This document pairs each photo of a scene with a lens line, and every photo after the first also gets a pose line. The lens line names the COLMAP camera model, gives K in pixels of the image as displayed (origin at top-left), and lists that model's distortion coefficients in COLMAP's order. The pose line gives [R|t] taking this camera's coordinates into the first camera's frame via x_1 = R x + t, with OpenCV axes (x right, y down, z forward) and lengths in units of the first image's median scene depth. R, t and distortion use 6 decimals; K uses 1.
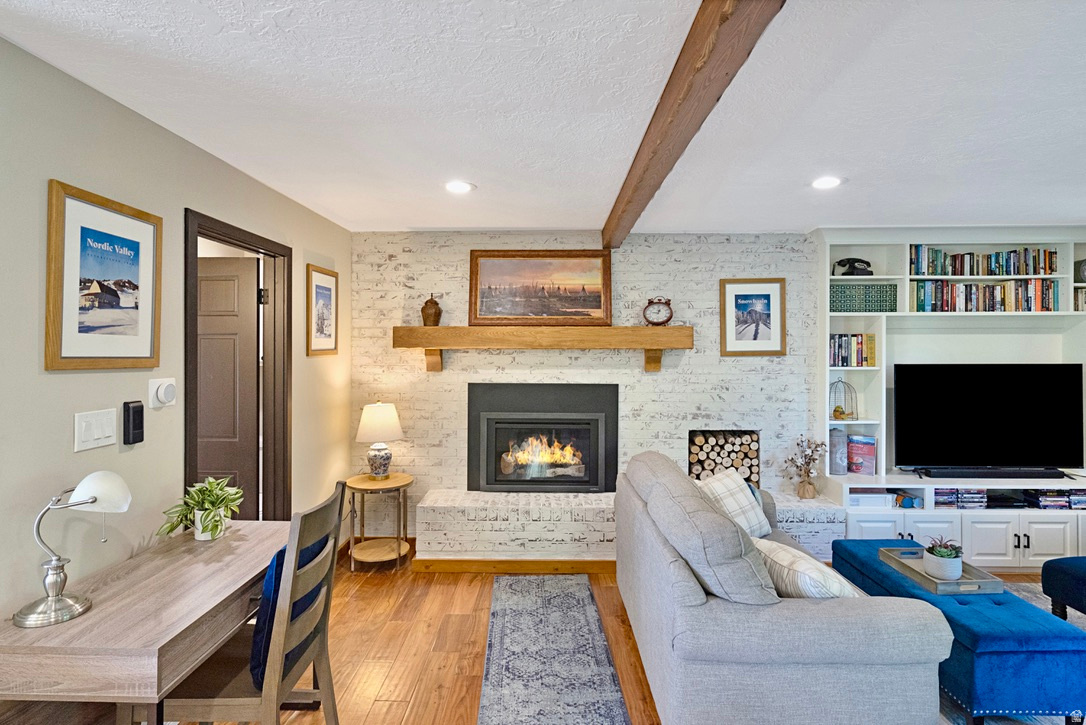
lens RADIAL K [[576.0, 0, 539.9], [0, 576.0, 341.7], [0, 0, 1]] dist [-0.001599, 0.003011]
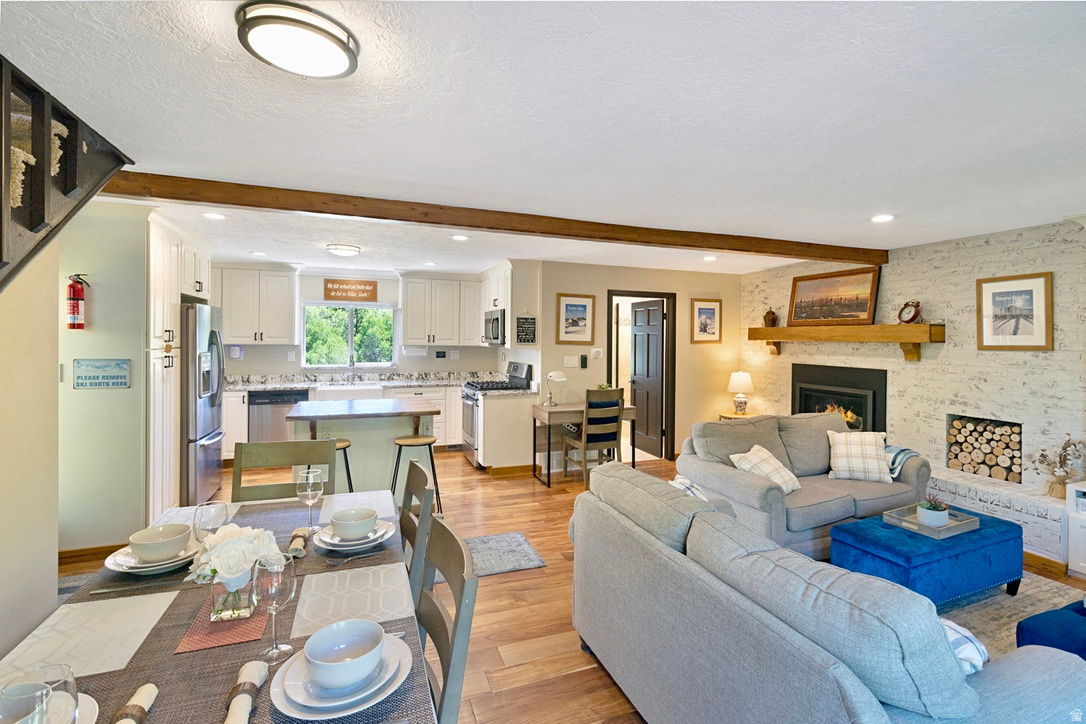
lens RADIAL K [[543.6, 0, 578.0], [0, 543.6, 330.7], [0, 0, 1]] dist [0.071983, -0.000590]
pose [[0.409338, -0.010134, -0.912327, 0.990076], [-0.001239, 0.999931, -0.011663, 0.001989], [0.912382, 0.005905, 0.409297, -0.131702]]
